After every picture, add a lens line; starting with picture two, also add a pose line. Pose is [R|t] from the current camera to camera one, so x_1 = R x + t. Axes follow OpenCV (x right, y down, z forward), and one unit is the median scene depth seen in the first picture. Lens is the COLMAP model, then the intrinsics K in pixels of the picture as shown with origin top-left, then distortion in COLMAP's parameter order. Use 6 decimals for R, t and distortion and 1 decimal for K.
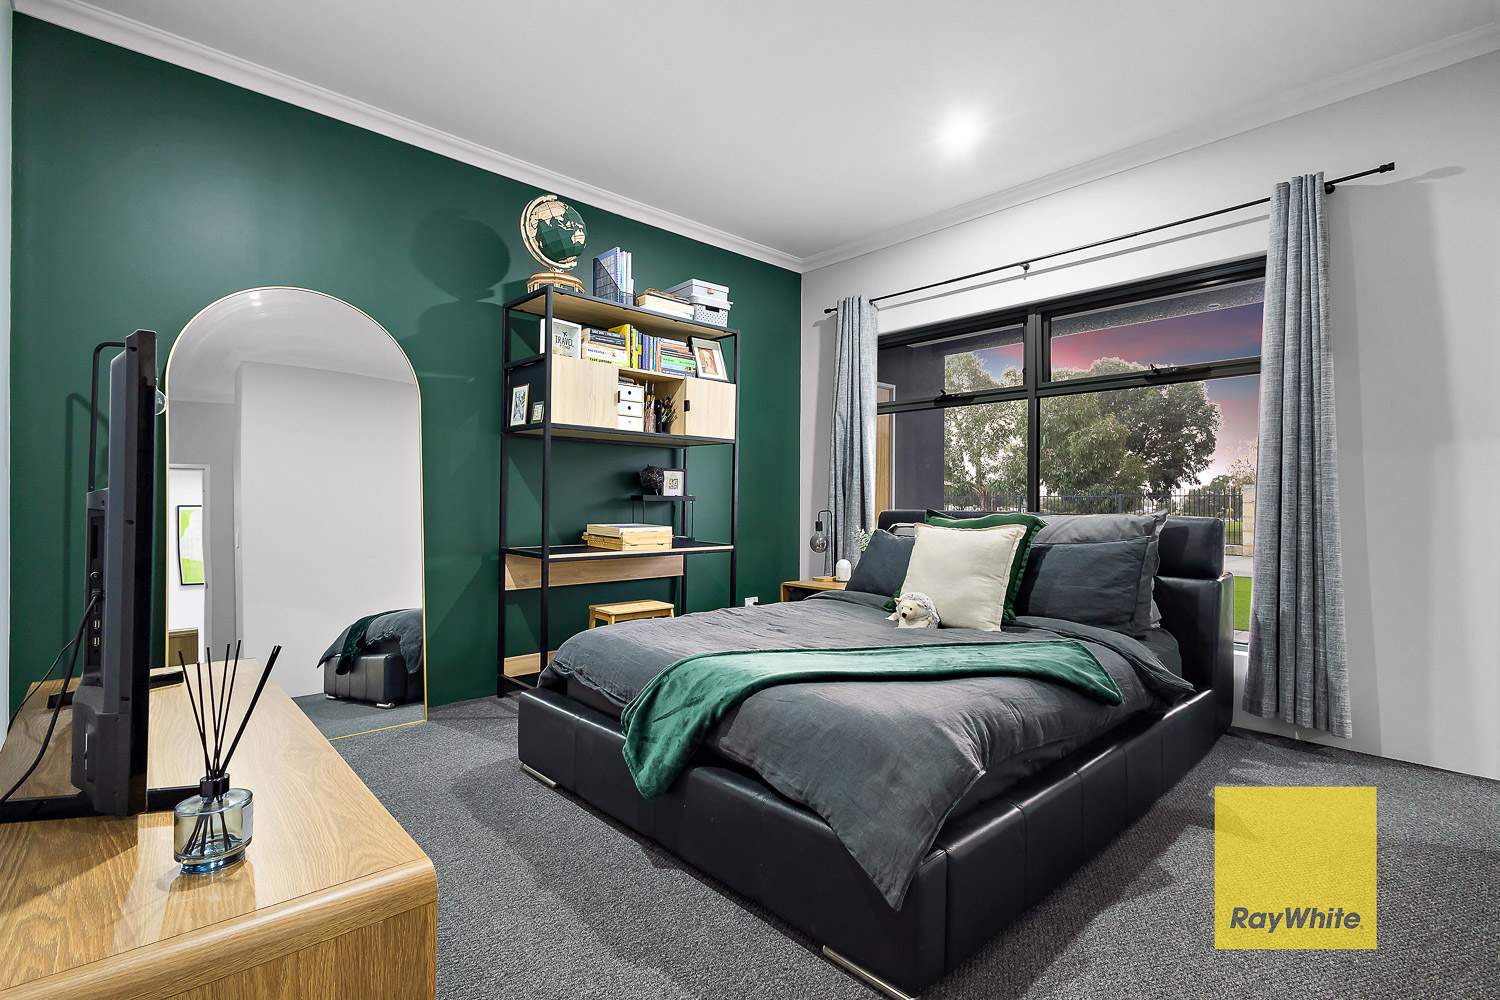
lens RADIAL K [[696.0, 0, 750.0], [0, 696.0, 500.0], [0, 0, 1]] dist [0.007783, 0.000006]
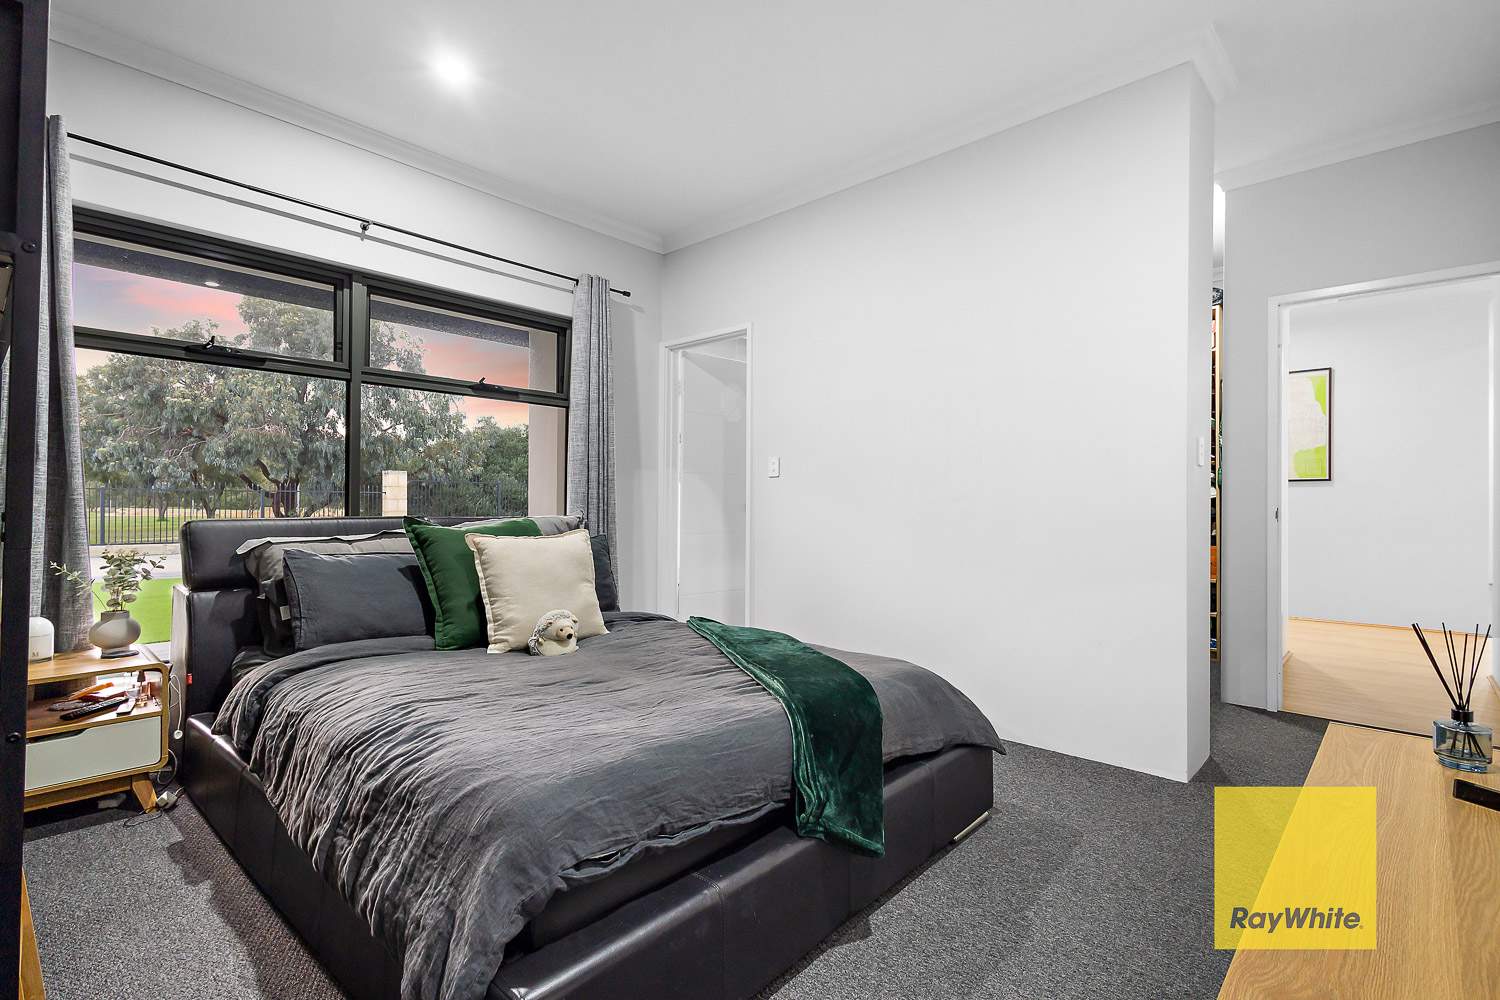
lens RADIAL K [[696.0, 0, 750.0], [0, 696.0, 500.0], [0, 0, 1]] dist [0.007783, 0.000006]
pose [[-0.075169, -0.001110, 0.997170, -0.604818], [-0.012895, 0.999917, 0.000141, -0.010610], [-0.997087, -0.012848, -0.075177, 0.741363]]
